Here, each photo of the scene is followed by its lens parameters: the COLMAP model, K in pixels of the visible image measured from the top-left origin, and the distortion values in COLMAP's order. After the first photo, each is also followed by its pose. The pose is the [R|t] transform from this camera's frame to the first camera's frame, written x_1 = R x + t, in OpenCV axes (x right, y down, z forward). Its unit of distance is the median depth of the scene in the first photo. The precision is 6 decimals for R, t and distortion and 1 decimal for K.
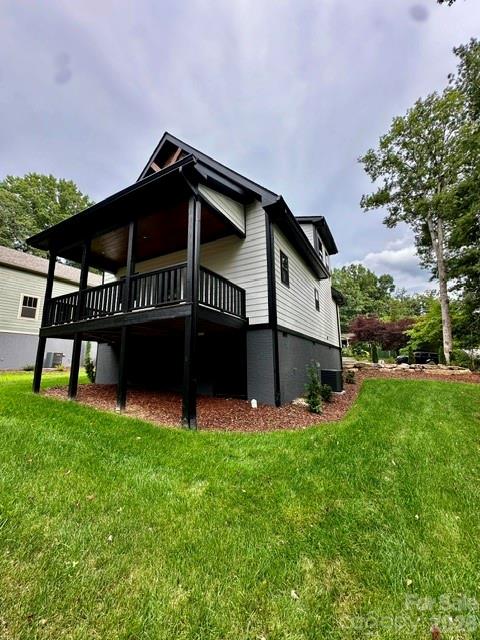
lens RADIAL K [[252.9, 0, 240.0], [0, 252.9, 320.0], [0, 0, 1]] dist [-0.000282, -0.000093]
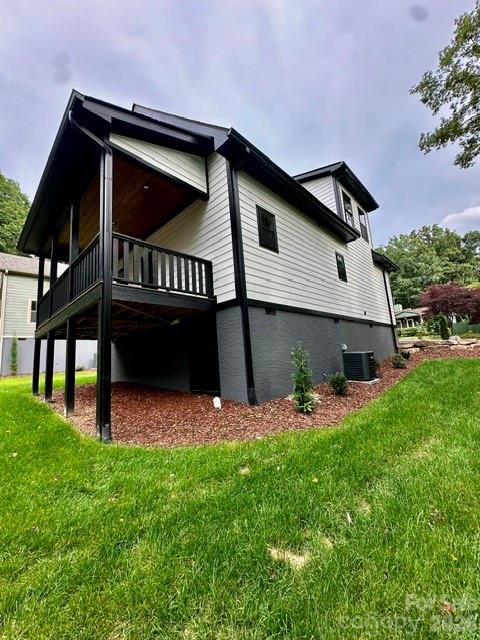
lens RADIAL K [[252.9, 0, 240.0], [0, 252.9, 320.0], [0, 0, 1]] dist [-0.000282, -0.000093]
pose [[0.965301, -0.097240, -0.242361, 0.173003], [0.106341, 0.994022, 0.024724, 0.033566], [0.238508, -0.049639, 0.969871, 0.138146]]
